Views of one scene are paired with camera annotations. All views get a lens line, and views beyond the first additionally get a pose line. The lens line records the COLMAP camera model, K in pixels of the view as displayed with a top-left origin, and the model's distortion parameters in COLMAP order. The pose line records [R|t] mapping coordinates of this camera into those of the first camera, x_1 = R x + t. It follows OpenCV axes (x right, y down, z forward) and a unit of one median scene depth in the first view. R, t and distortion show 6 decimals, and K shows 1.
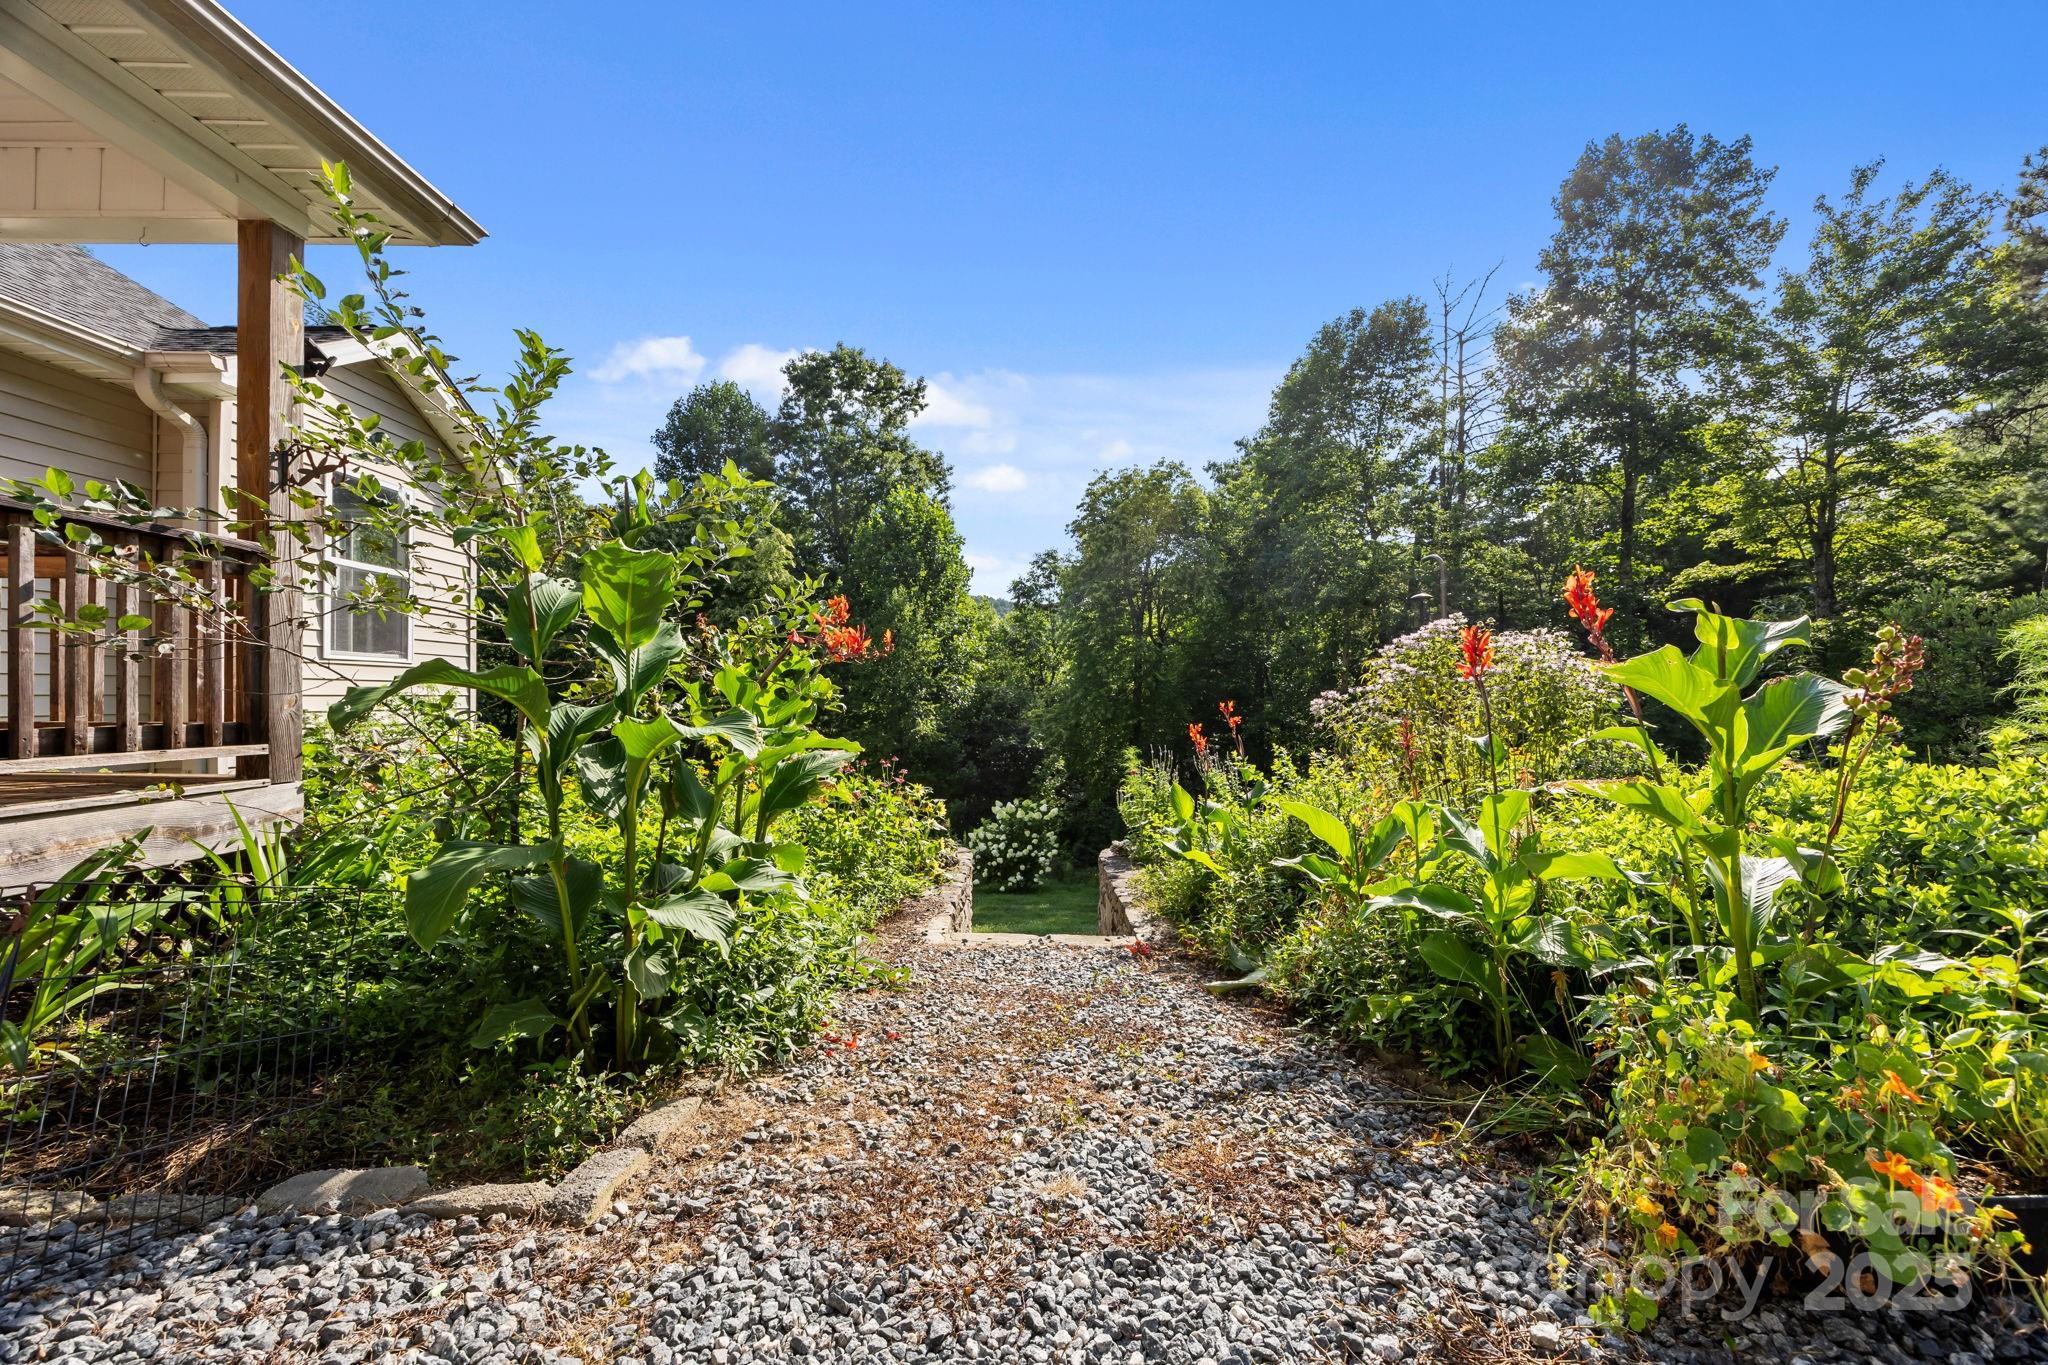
lens RADIAL K [[786.5, 0, 1018.5], [0, 786.5, 684.6], [0, 0, 1]] dist [0.001348, -0.000326]
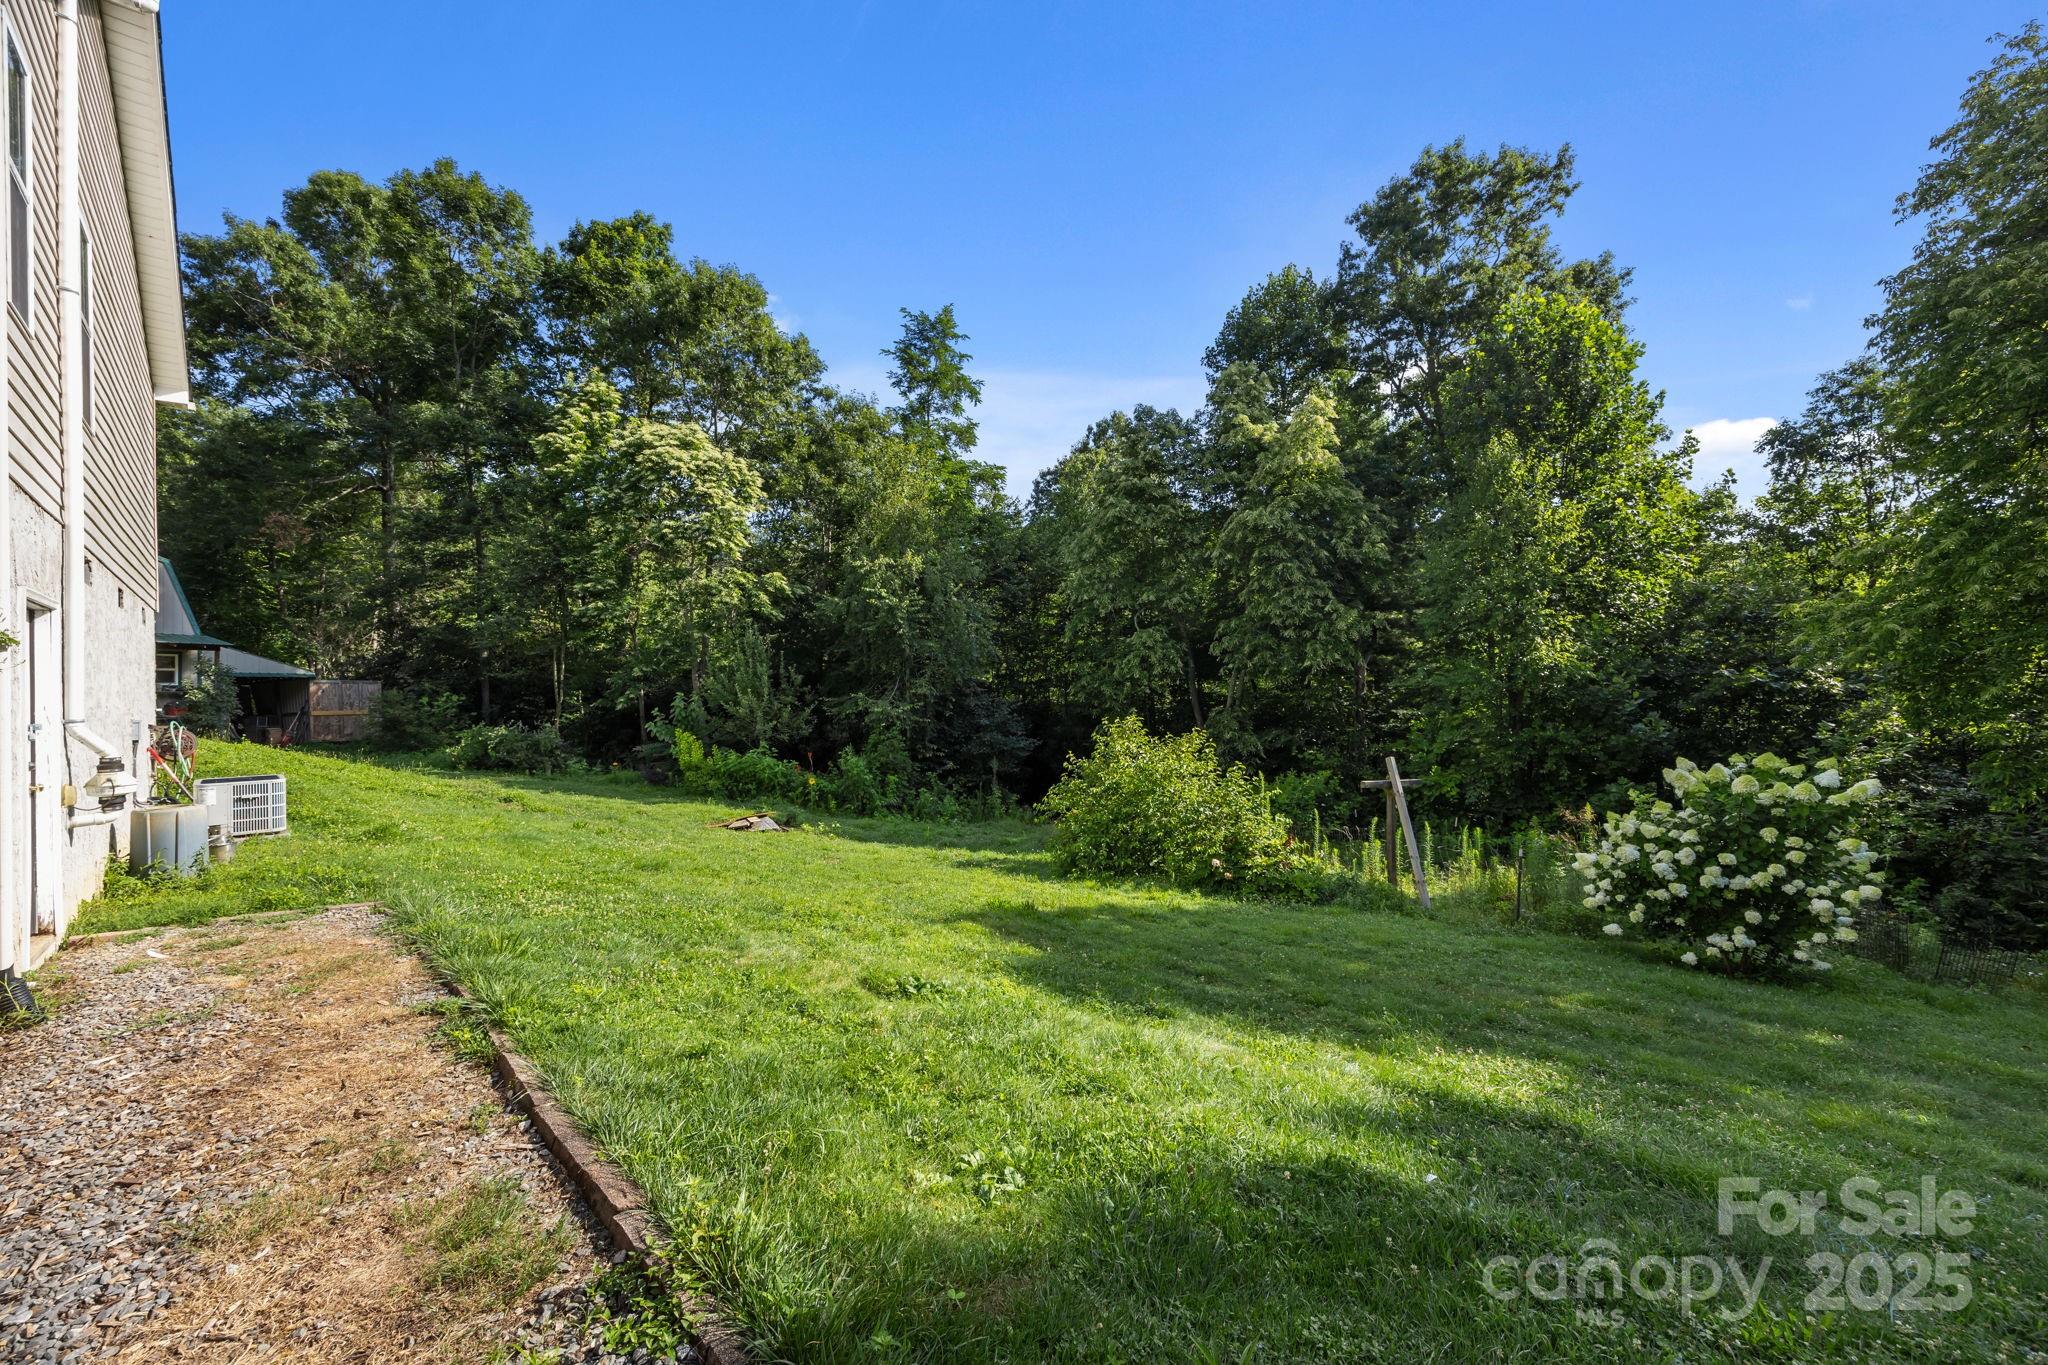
lens RADIAL K [[786.5, 0, 1009.8], [0, 786.5, 688.1], [0, 0, 1]] dist [0.001348, -0.000326]
pose [[0.703992, -0.012971, -0.710090, 0.023303], [0.028784, 0.999533, 0.010279, 0.093061], [0.709625, -0.027675, 0.704036, 0.416736]]
